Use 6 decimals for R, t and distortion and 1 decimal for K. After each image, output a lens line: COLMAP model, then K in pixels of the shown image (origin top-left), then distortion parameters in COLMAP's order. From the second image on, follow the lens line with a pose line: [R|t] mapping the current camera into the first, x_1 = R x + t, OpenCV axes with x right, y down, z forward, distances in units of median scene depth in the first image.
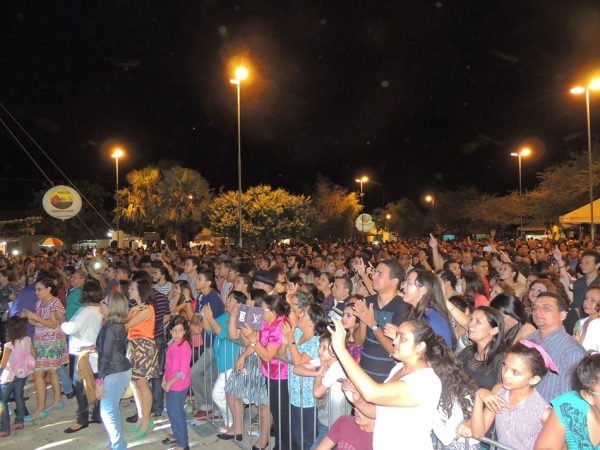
lens RADIAL K [[431.2, 0, 302.0], [0, 431.2, 224.1], [0, 0, 1]] dist [-0.016837, 0.001421]
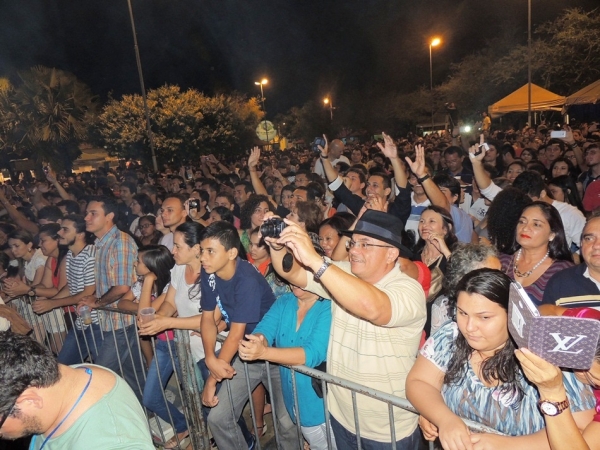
lens RADIAL K [[431.2, 0, 302.0], [0, 431.2, 224.1], [0, 0, 1]] dist [-0.016837, 0.001421]
pose [[0.964596, -0.122070, 0.233780, -0.065779], [0.072190, 0.974788, 0.211131, 0.006243], [-0.253659, -0.186779, 0.949089, 0.155409]]
